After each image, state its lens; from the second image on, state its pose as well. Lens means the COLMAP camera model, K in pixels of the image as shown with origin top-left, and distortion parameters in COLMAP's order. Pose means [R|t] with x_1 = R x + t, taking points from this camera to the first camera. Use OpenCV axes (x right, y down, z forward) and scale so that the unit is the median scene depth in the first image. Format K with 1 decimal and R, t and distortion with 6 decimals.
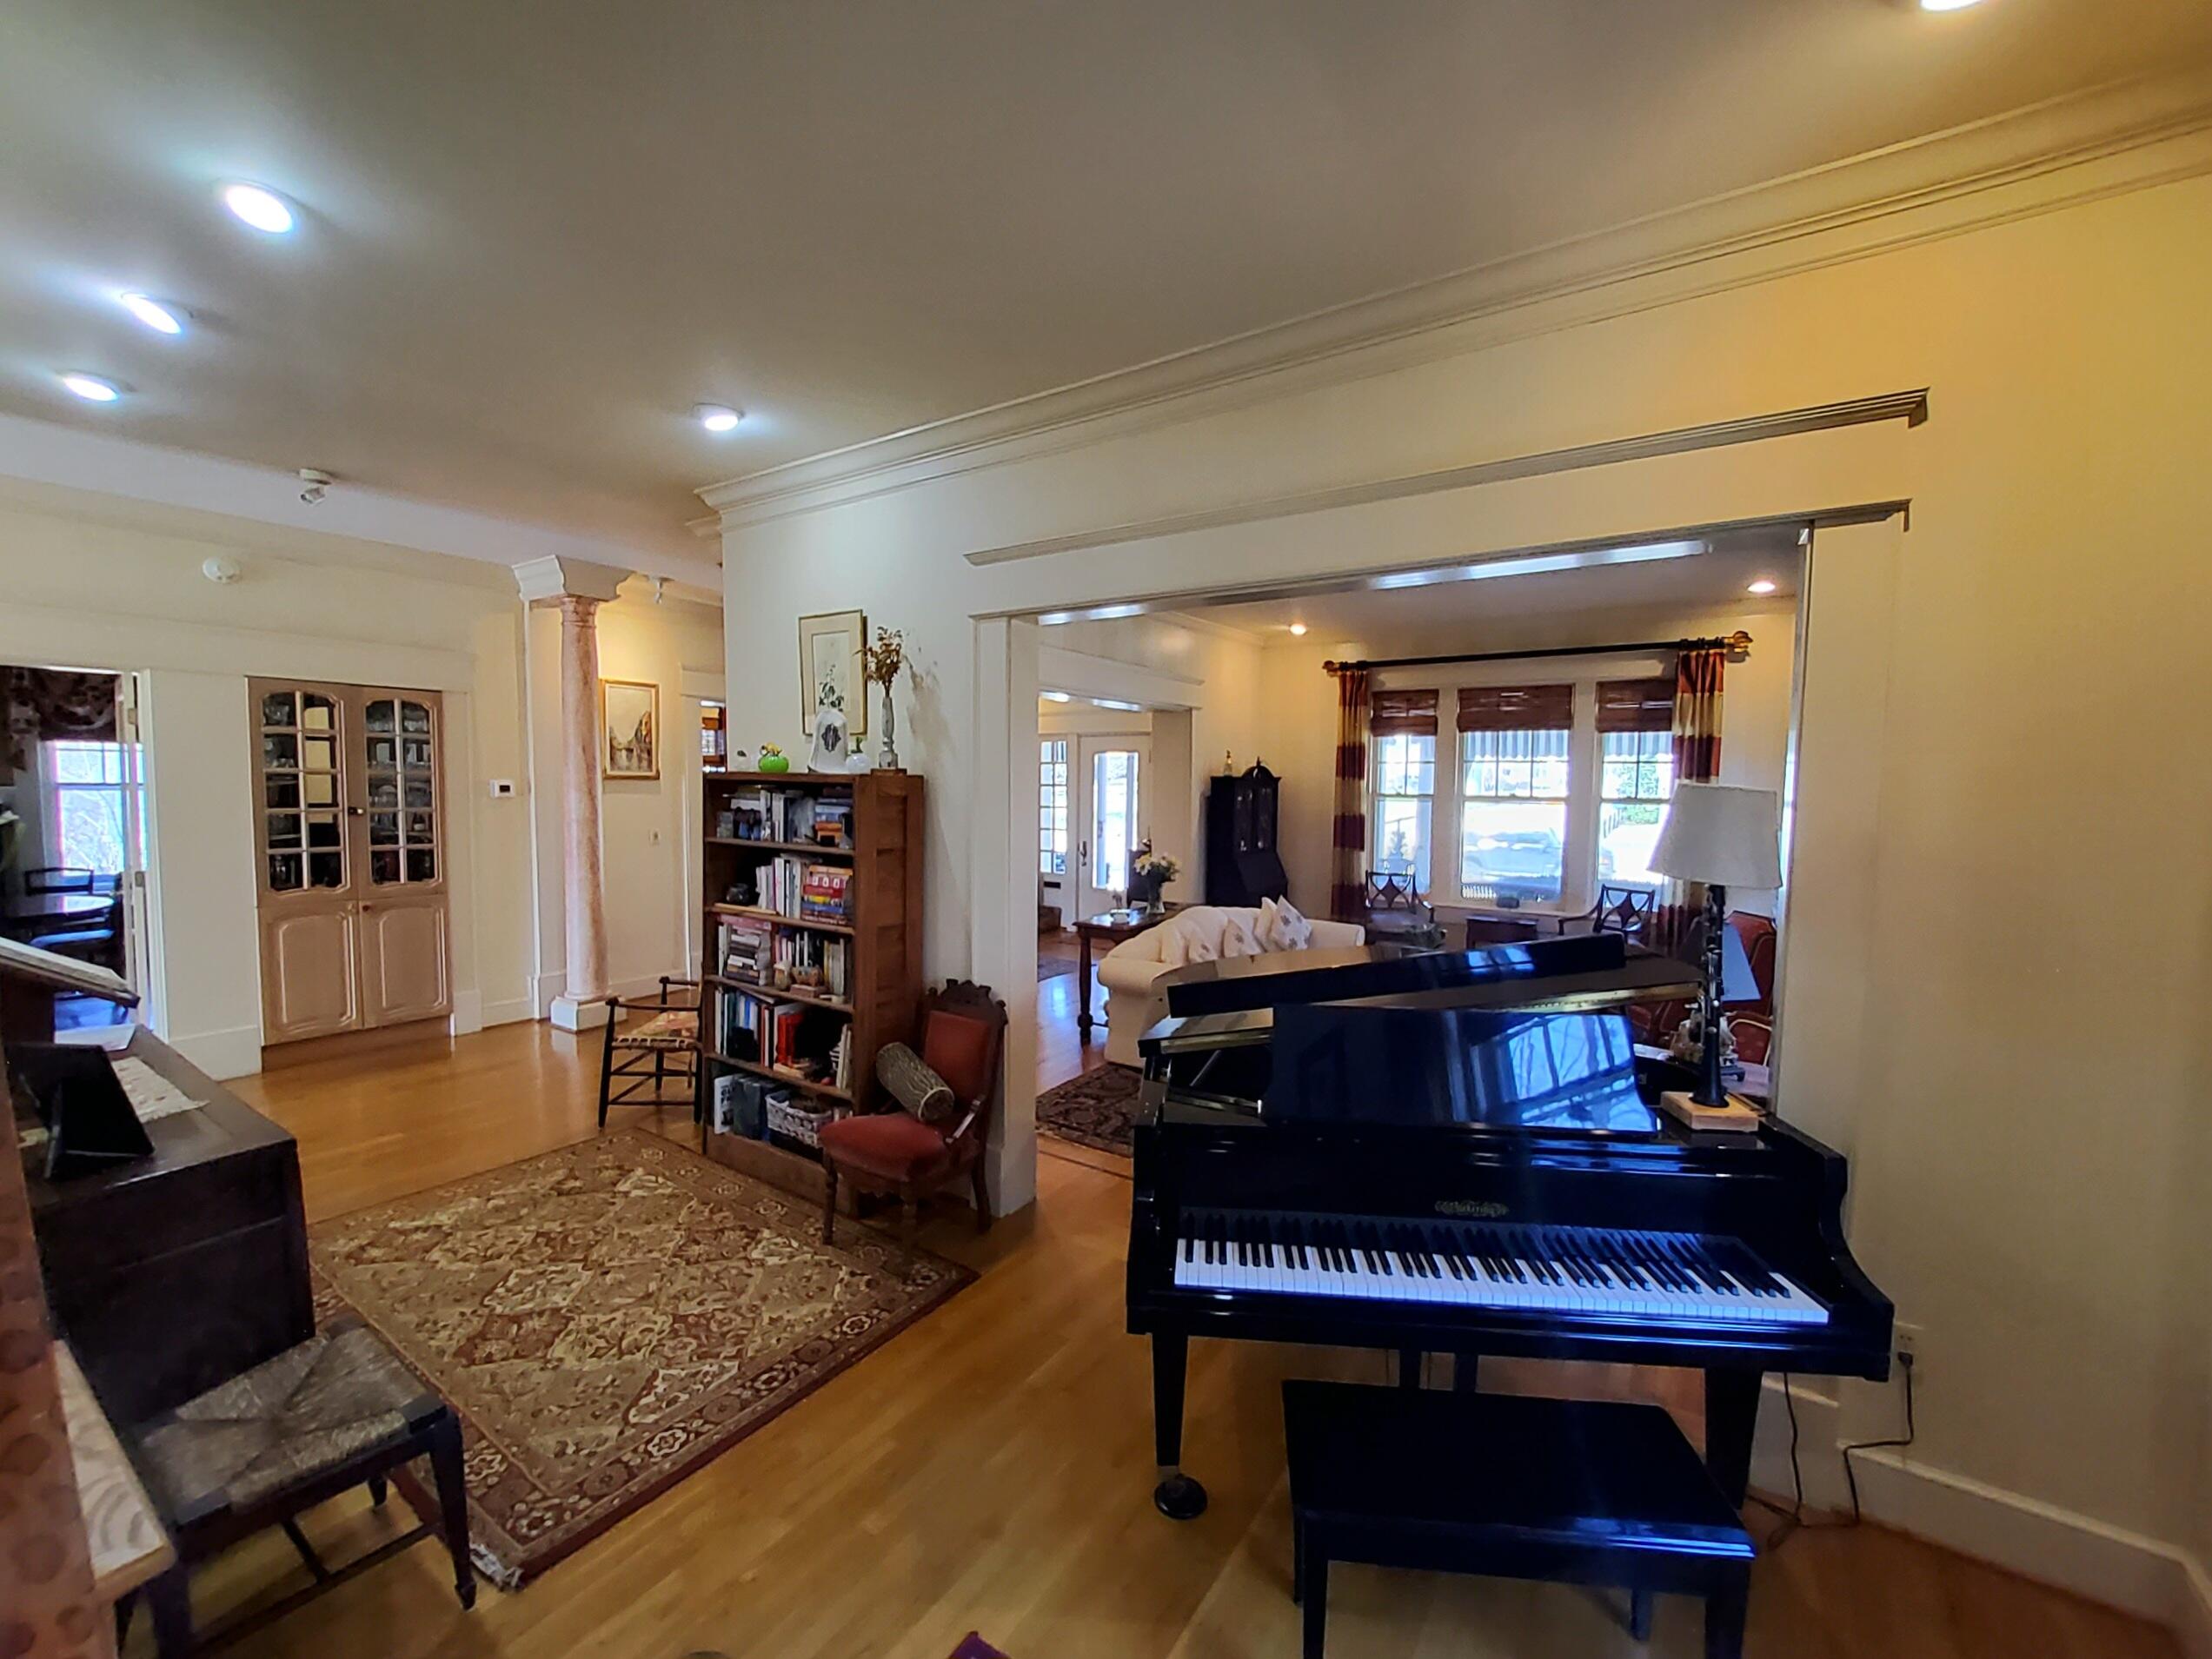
lens RADIAL K [[890.0, 0, 1140.5], [0, 890.0, 835.5], [0, 0, 1]] dist [0.000602, -0.010596]
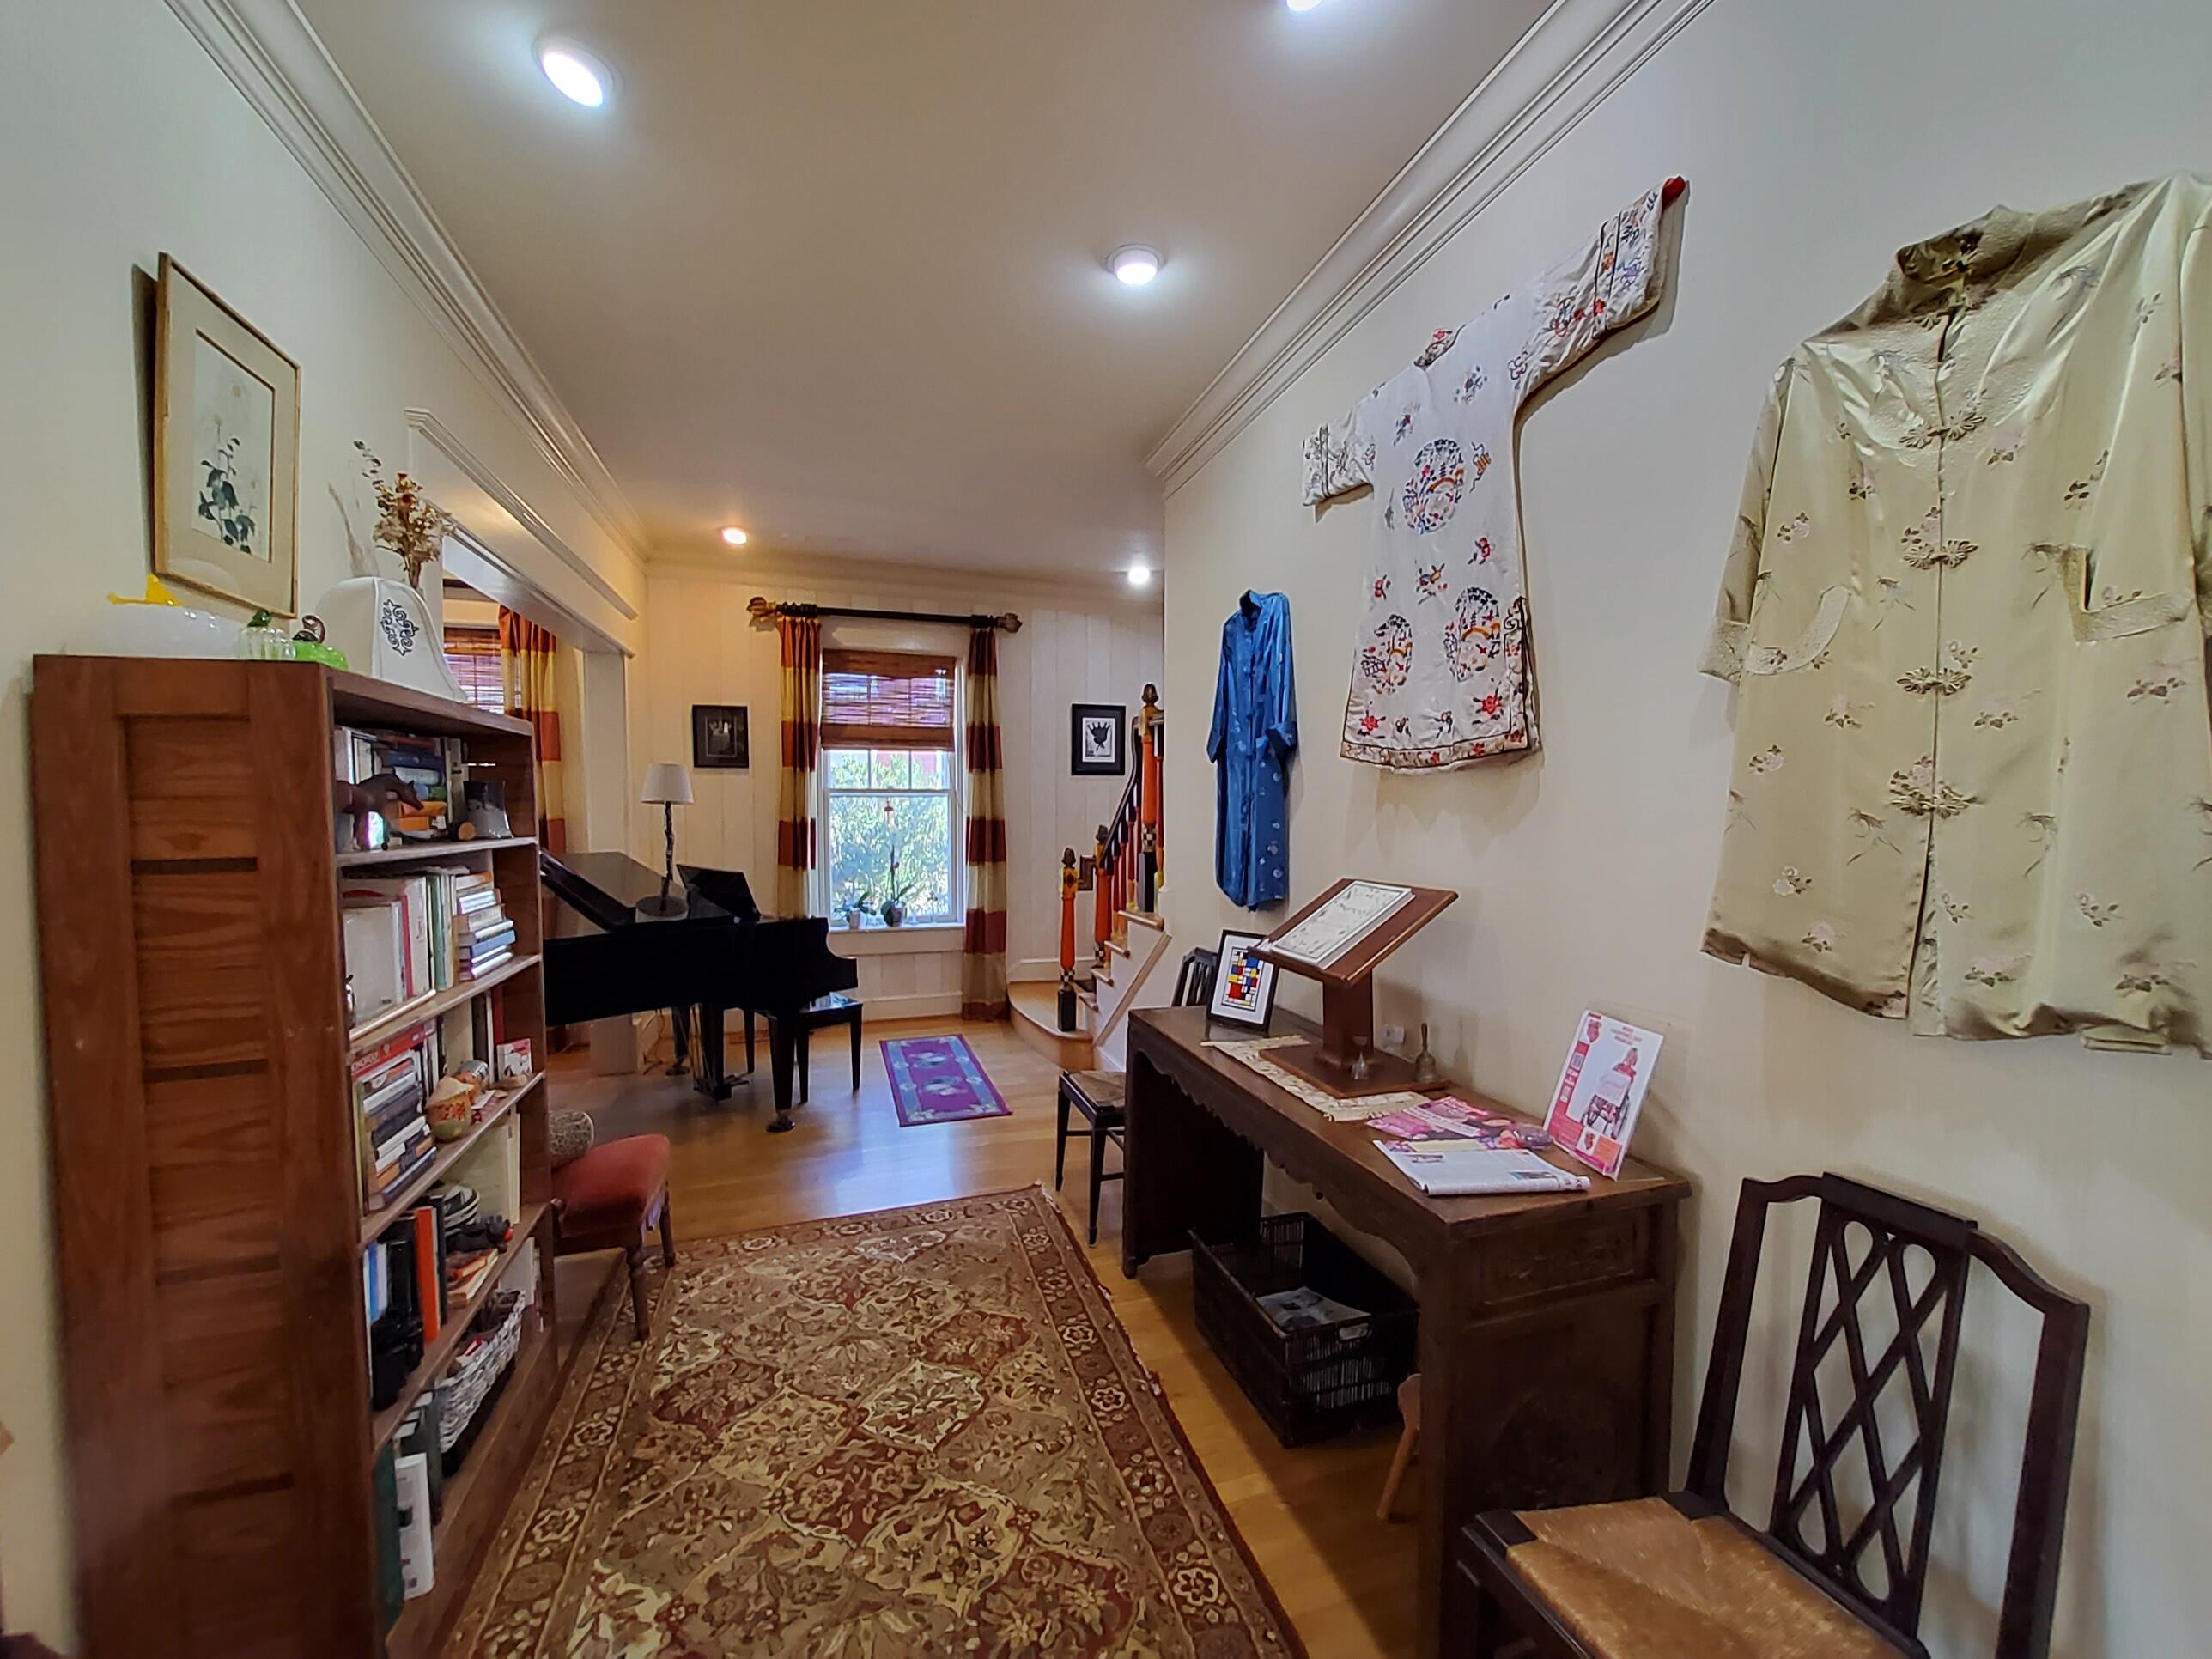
lens RADIAL K [[890.0, 0, 1140.5], [0, 890.0, 835.5], [0, 0, 1]] dist [0.000602, -0.010596]
pose [[-0.784698, -0.039196, 0.618638, -0.970840], [0.027252, 0.994853, 0.097600, -0.033433], [-0.619279, 0.093446, -0.779590, 1.089463]]
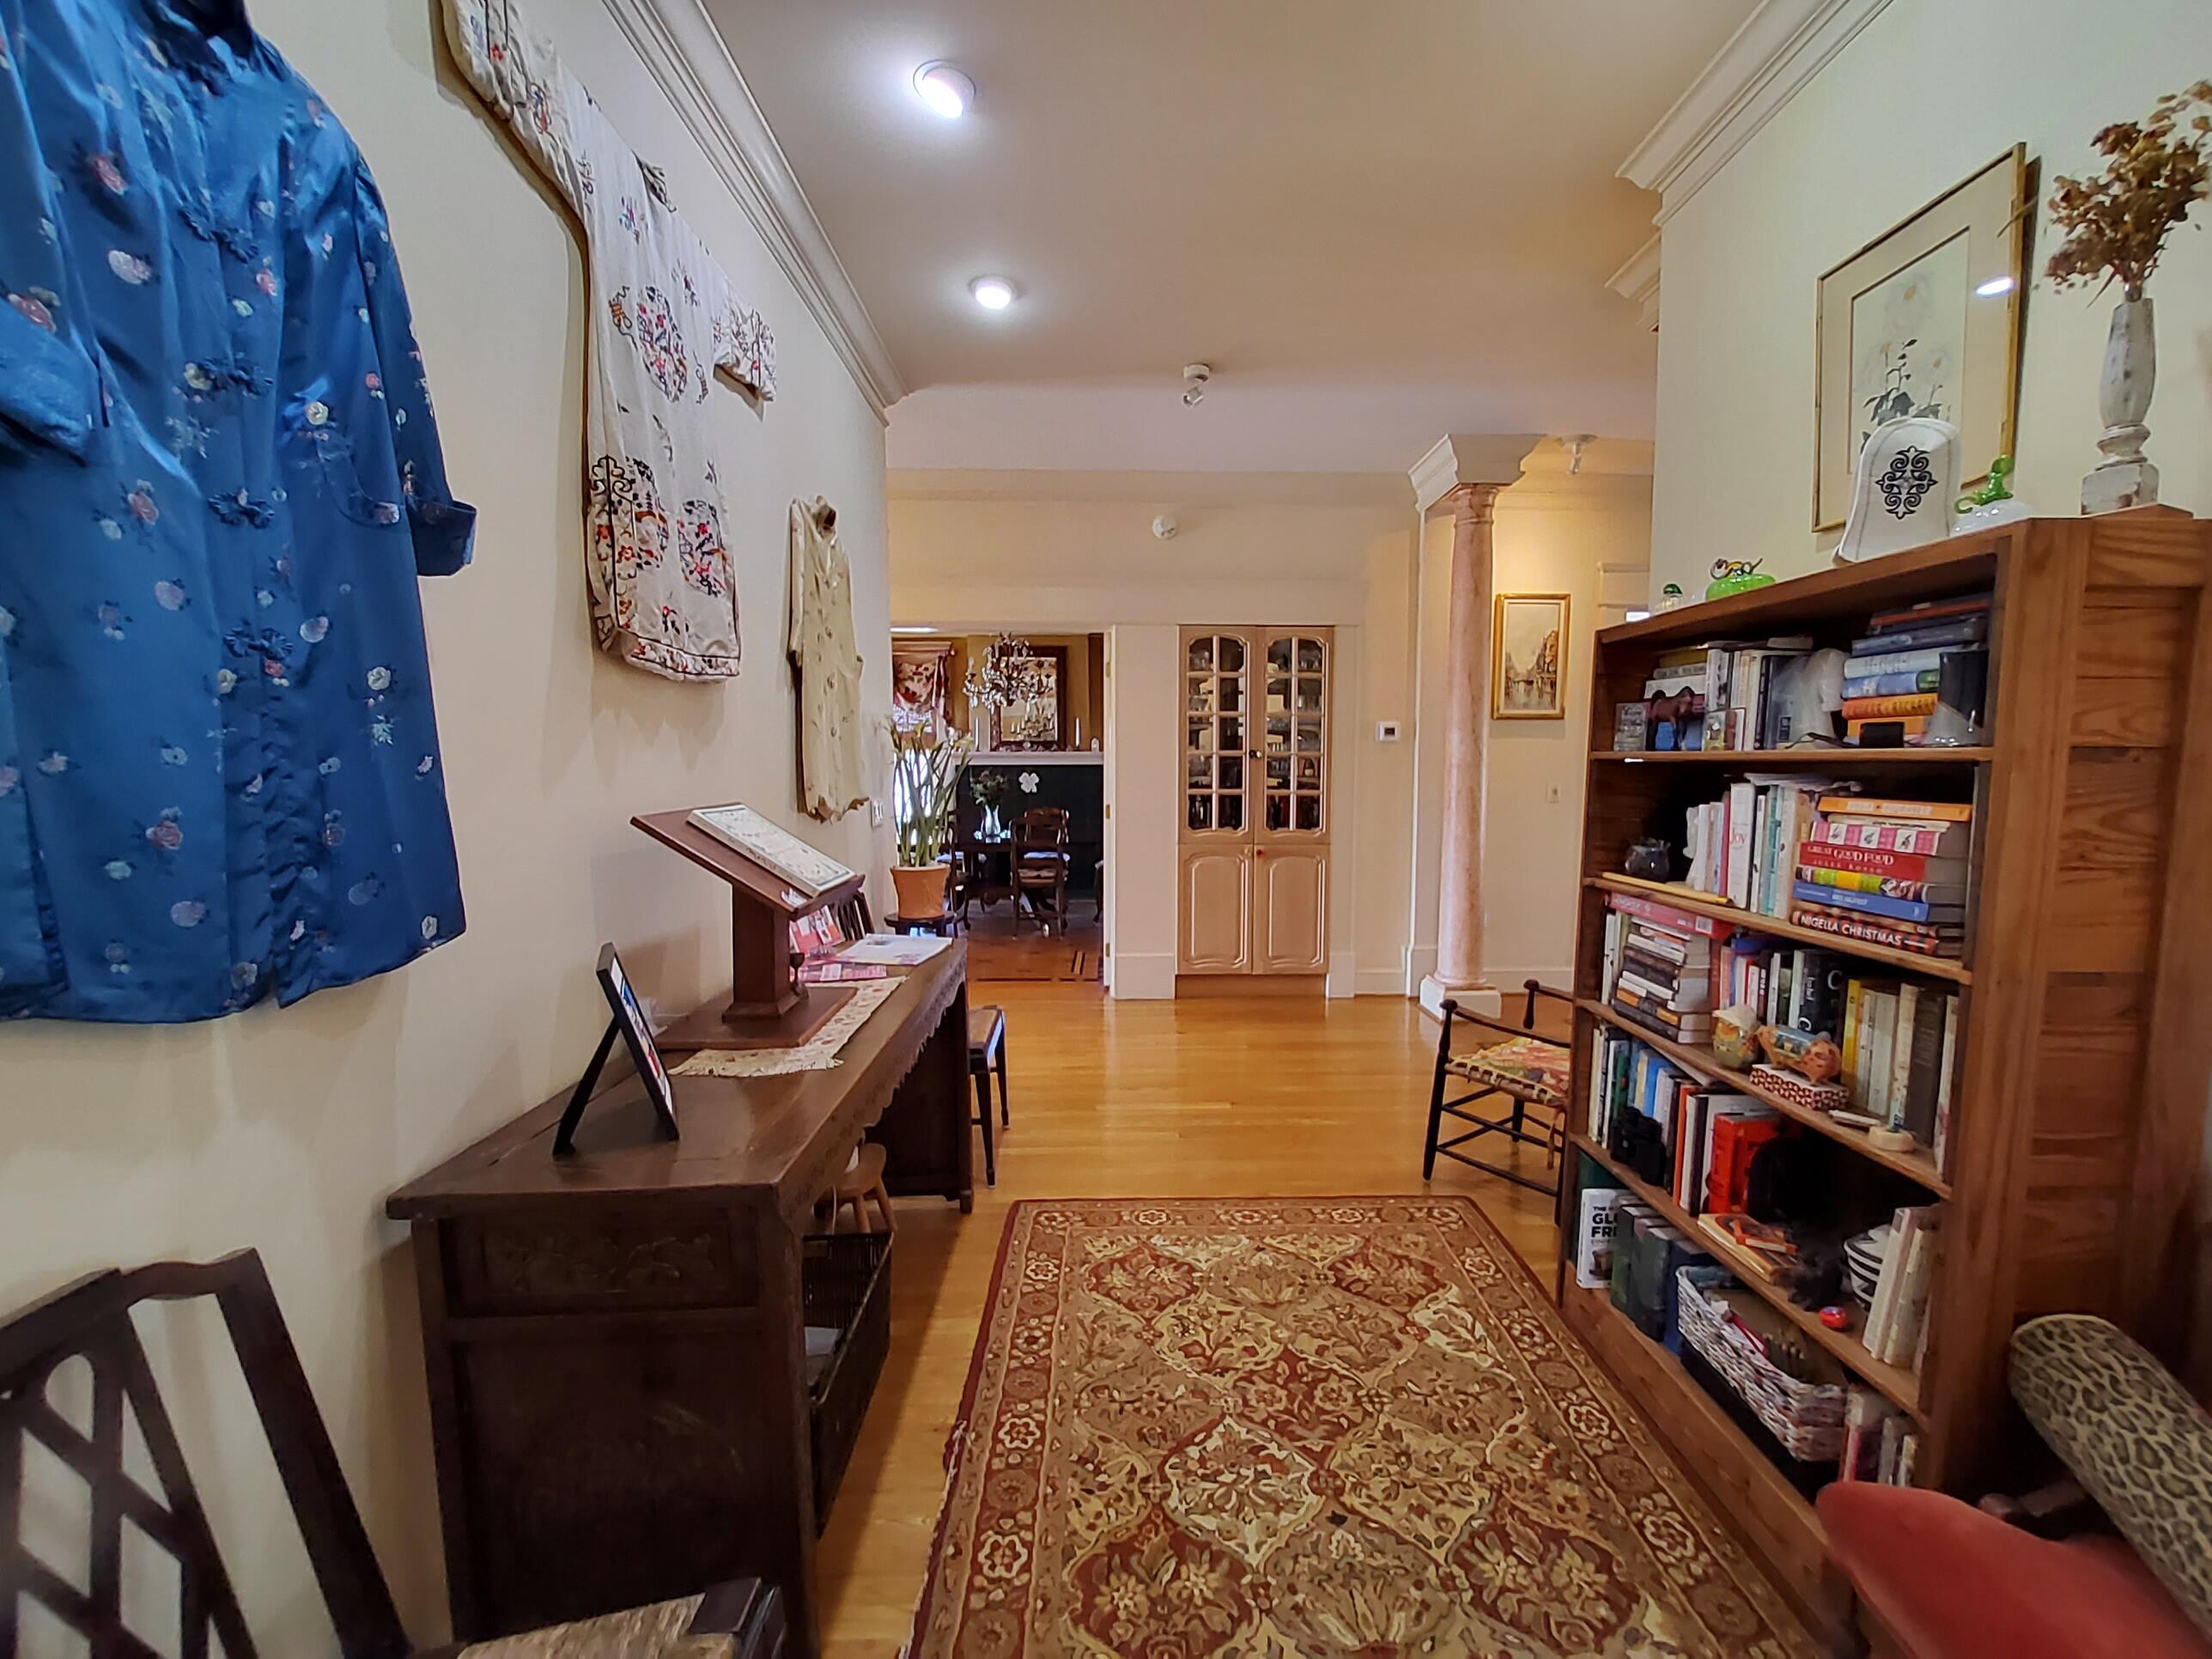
lens RADIAL K [[884.6, 0, 1139.9], [0, 884.6, 838.9], [0, 0, 1]] dist [-0.001549, -0.000618]
pose [[0.564584, 0.054866, -0.823550, -0.194157], [-0.040634, 0.998426, 0.038659, 0.047034], [0.824375, 0.011638, 0.565924, 0.461250]]
